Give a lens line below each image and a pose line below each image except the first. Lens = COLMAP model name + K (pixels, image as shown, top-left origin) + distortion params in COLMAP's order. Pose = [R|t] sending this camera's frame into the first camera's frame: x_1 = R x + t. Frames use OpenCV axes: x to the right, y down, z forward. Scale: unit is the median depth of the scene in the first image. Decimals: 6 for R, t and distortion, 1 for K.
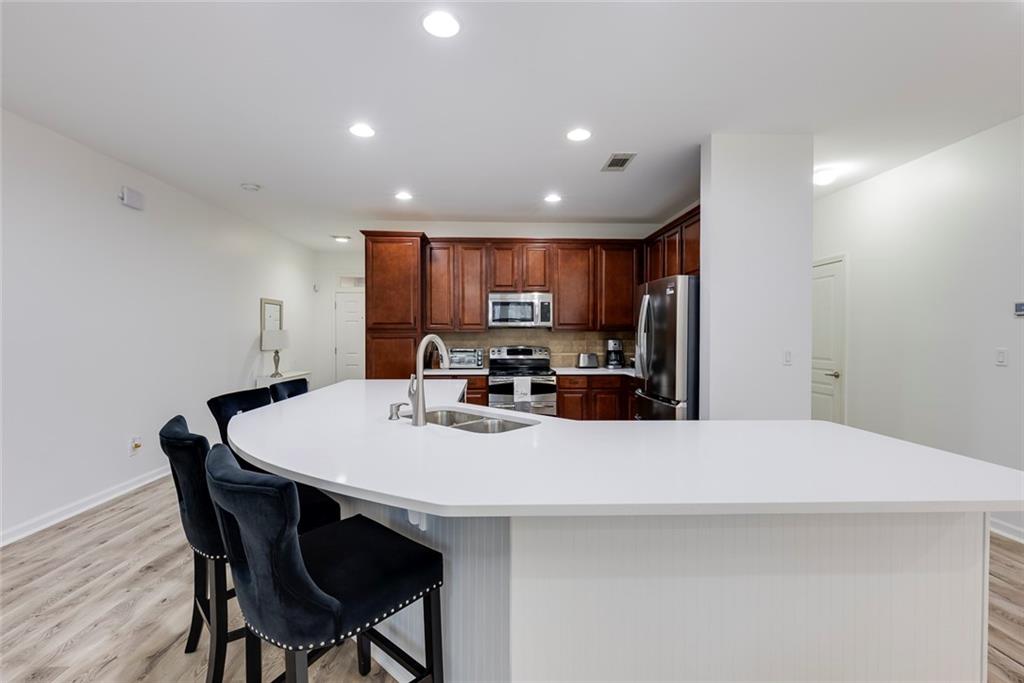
lens RADIAL K [[456.9, 0, 515.1], [0, 456.9, 338.0], [0, 0, 1]] dist [0.001926, -0.000174]
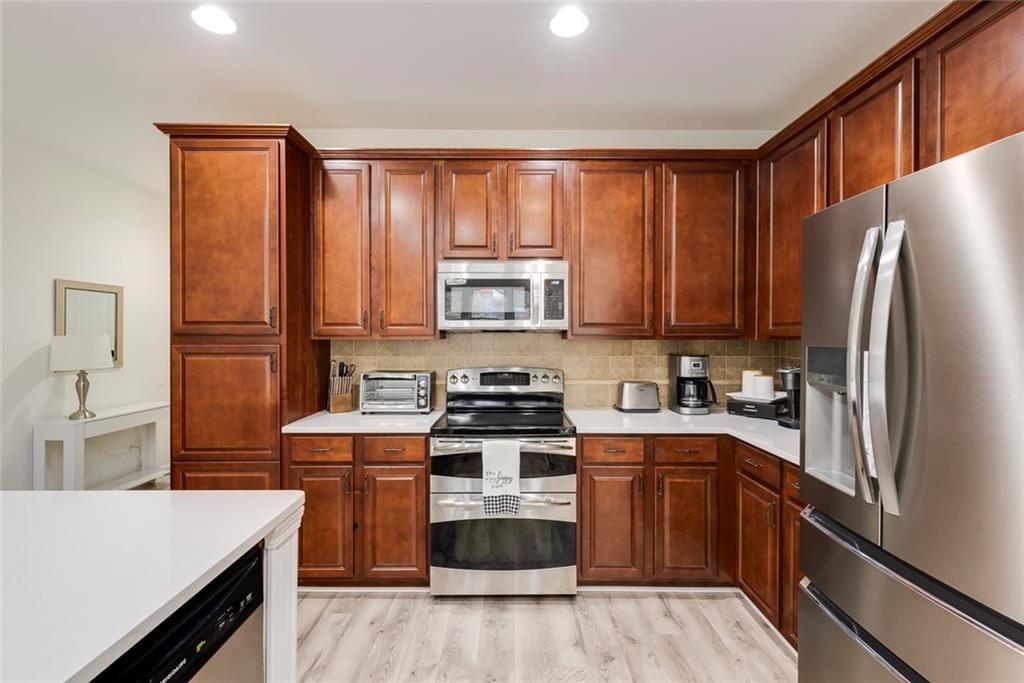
lens RADIAL K [[456.9, 0, 515.1], [0, 456.9, 338.0], [0, 0, 1]] dist [0.001926, -0.000174]
pose [[0.999162, 0.001460, -0.040901, 0.044194], [-0.001718, 0.999979, -0.006293, -0.012603], [0.040891, 0.006358, 0.999143, 0.506498]]
